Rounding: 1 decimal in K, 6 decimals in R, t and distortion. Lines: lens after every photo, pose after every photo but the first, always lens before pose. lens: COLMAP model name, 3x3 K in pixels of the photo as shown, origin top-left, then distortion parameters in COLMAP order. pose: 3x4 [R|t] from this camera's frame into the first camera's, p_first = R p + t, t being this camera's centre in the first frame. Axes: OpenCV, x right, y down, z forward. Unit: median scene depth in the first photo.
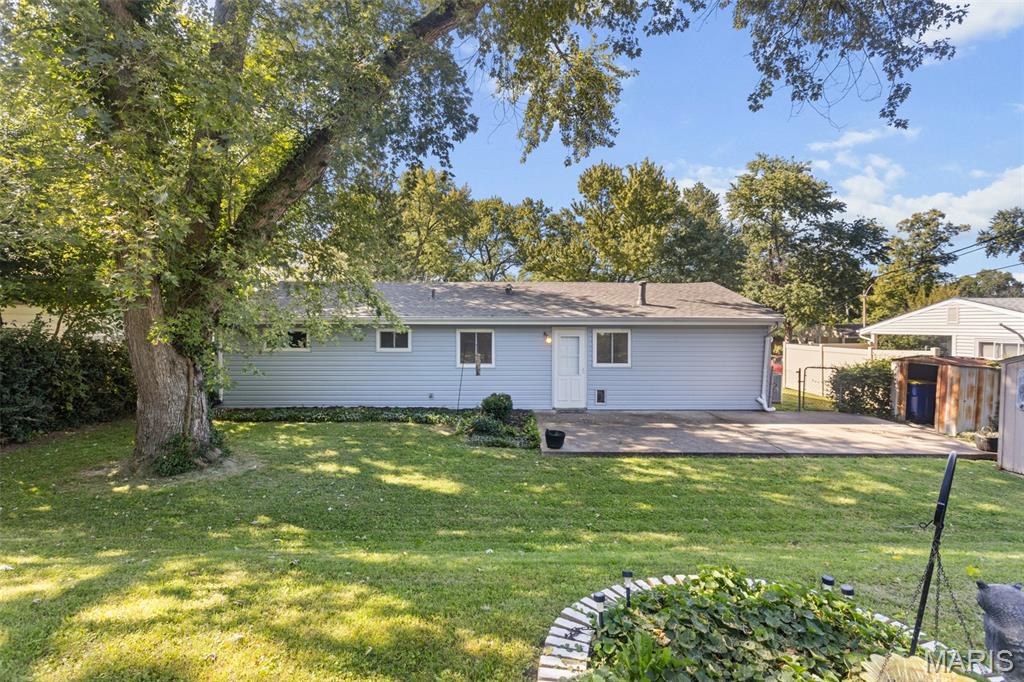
lens RADIAL K [[490.0, 0, 510.9], [0, 490.0, 347.0], [0, 0, 1]] dist [-0.001445, 0.001002]
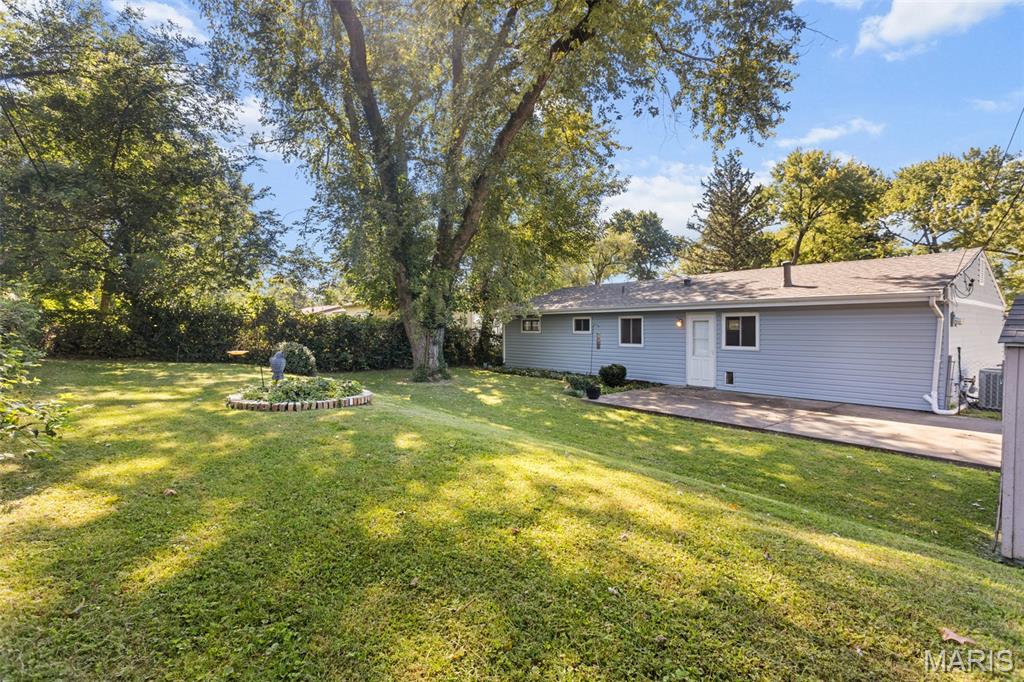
lens RADIAL K [[490.0, 0, 512.6], [0, 490.0, 336.8], [0, 0, 1]] dist [-0.001445, 0.001002]
pose [[0.615013, 0.011021, -0.788440, 0.722925], [-0.019018, 0.999819, -0.000860, 0.023602], [0.788287, 0.015524, 0.615112, -0.001037]]
